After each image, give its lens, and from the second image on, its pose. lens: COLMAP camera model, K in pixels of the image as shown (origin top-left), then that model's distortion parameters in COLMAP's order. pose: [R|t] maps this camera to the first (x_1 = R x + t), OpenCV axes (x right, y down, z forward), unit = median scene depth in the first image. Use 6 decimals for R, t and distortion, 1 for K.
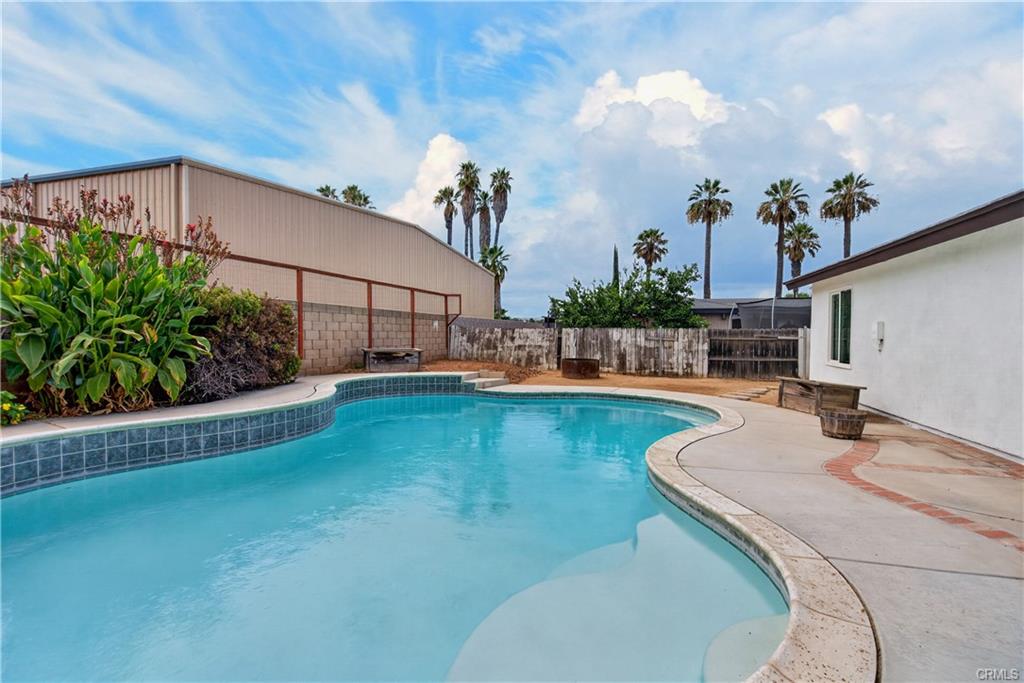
lens RADIAL K [[464.8, 0, 511.9], [0, 464.8, 339.0], [0, 0, 1]] dist [0.004639, 0.000231]
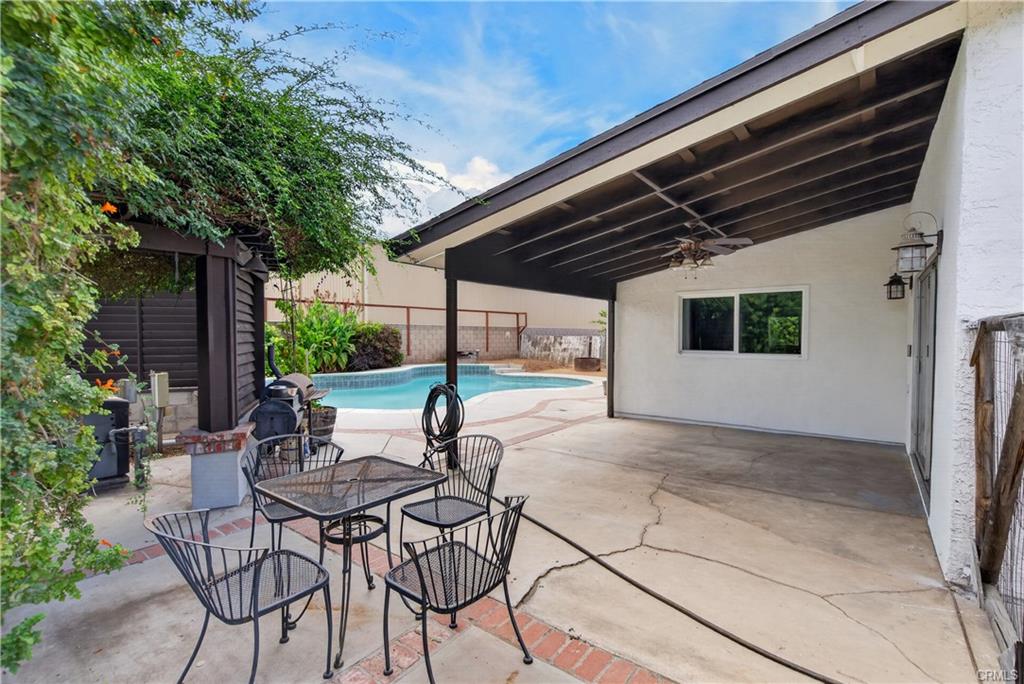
lens RADIAL K [[464.8, 0, 511.5], [0, 464.8, 345.1], [0, 0, 1]] dist [0.004639, 0.000231]
pose [[0.930870, 0.003557, -0.365333, 0.597723], [-0.000291, 0.999960, 0.008994, -0.013241], [0.365350, -0.008266, 0.930834, -0.580203]]
